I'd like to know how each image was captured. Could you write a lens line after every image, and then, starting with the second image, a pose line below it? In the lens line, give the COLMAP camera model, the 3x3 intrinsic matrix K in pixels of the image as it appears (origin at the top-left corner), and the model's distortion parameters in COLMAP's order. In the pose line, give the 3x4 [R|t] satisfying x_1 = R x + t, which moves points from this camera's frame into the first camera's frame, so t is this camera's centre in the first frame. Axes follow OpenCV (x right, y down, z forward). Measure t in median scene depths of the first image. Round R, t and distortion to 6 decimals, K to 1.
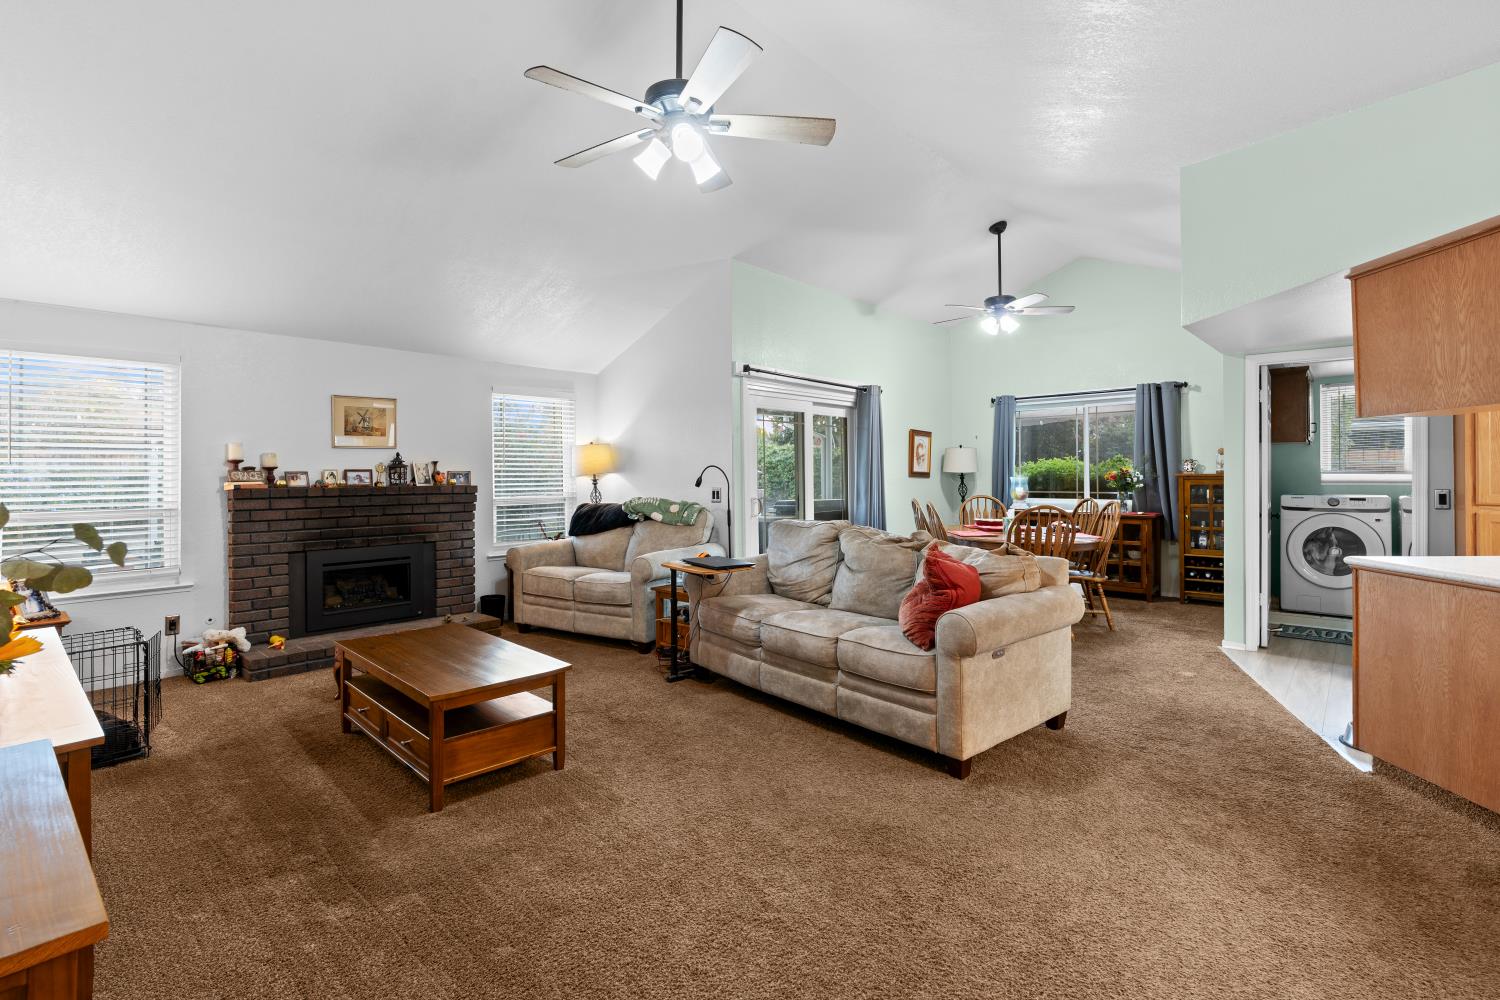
lens RADIAL K [[686.2, 0, 745.5], [0, 686.2, 472.6], [0, 0, 1]] dist [-0.009995, 0.003980]
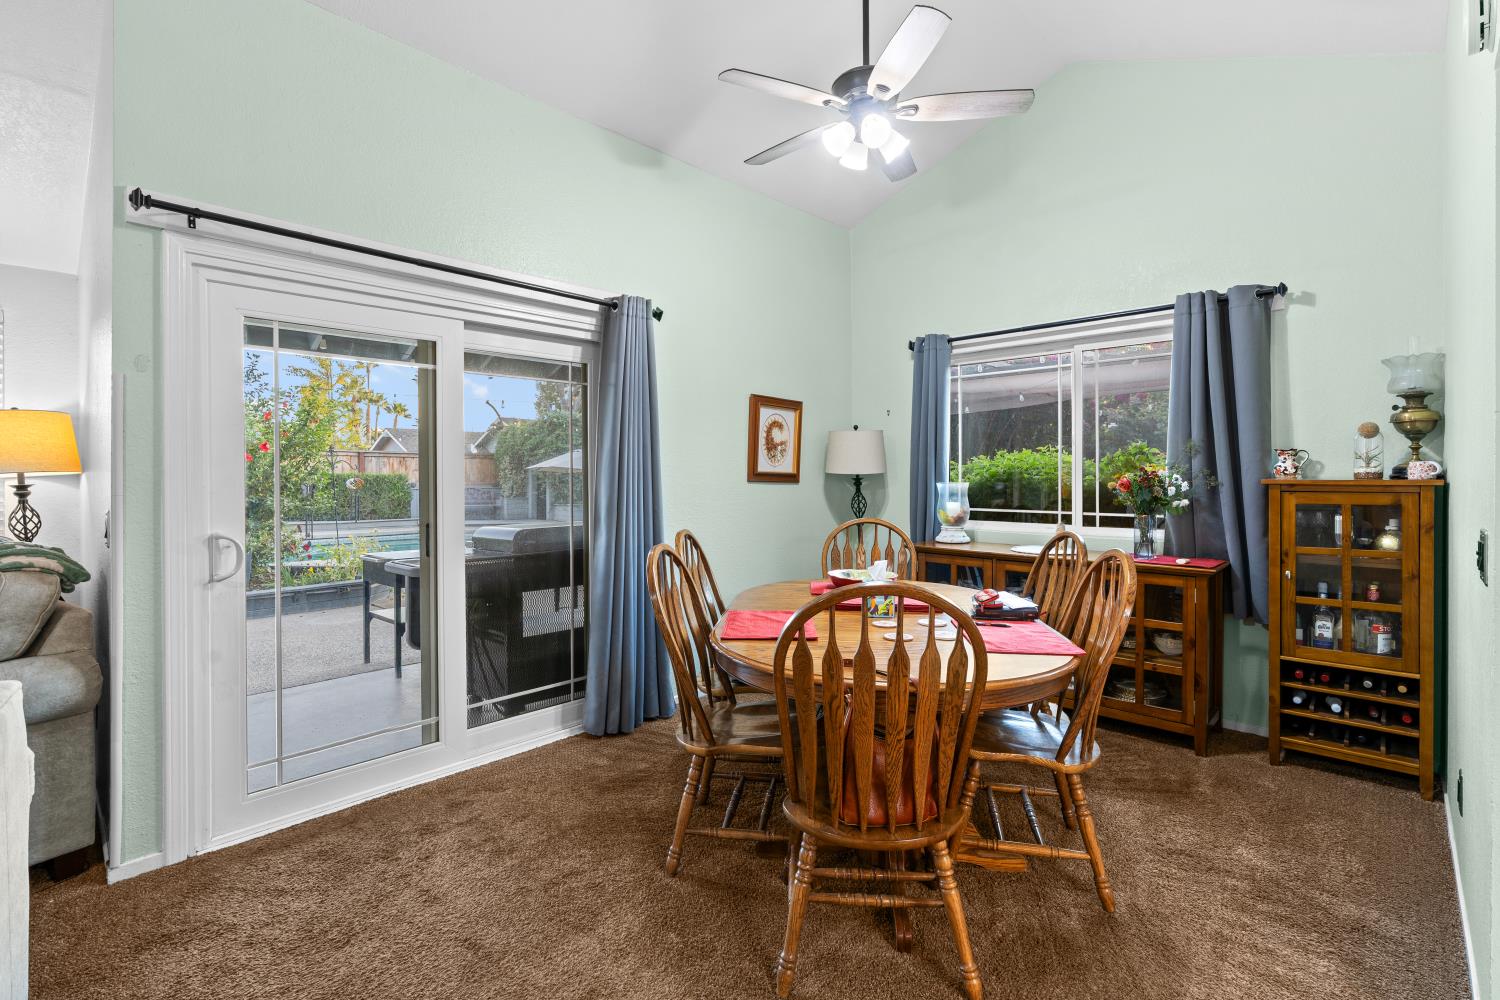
lens RADIAL K [[686.2, 0, 748.7], [0, 686.2, 476.5], [0, 0, 1]] dist [-0.009995, 0.003980]
pose [[0.999623, 0.005048, -0.026995, 0.303943], [-0.004897, 0.999972, 0.005659, -0.001131], [0.027022, -0.005525, 0.999620, 0.544902]]
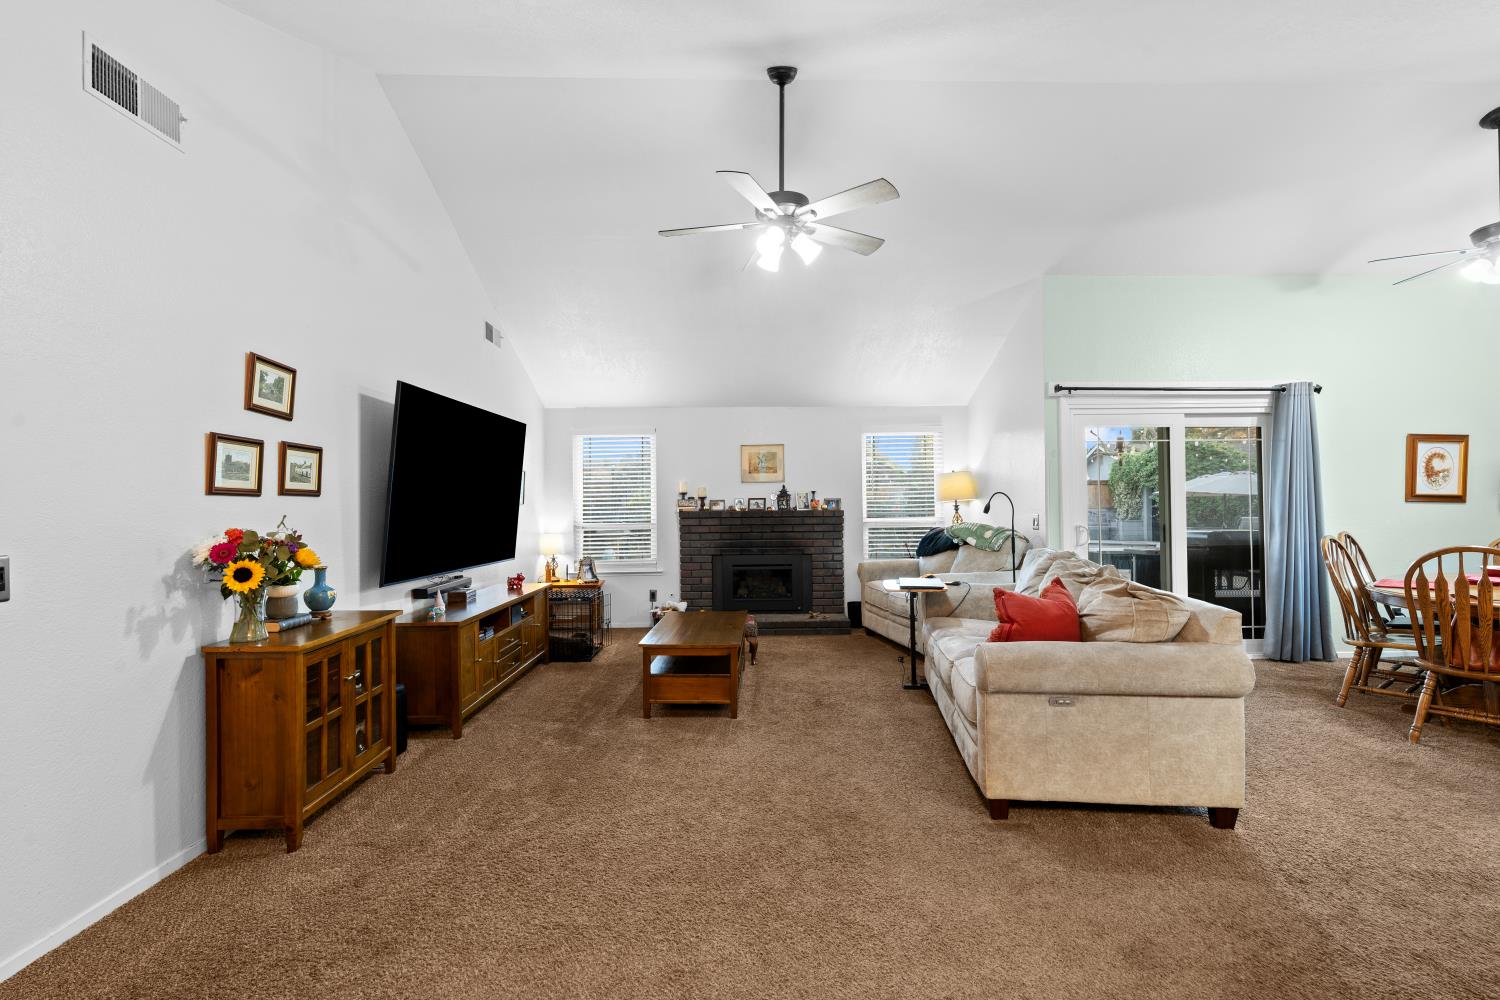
lens RADIAL K [[686.2, 0, 759.4], [0, 686.2, 499.3], [0, 0, 1]] dist [-0.009995, 0.003980]
pose [[0.686233, -0.005104, -0.727364, 0.350471], [0.007893, 0.999969, 0.000430, -0.002147], [0.727339, -0.006036, 0.686251, 0.045416]]
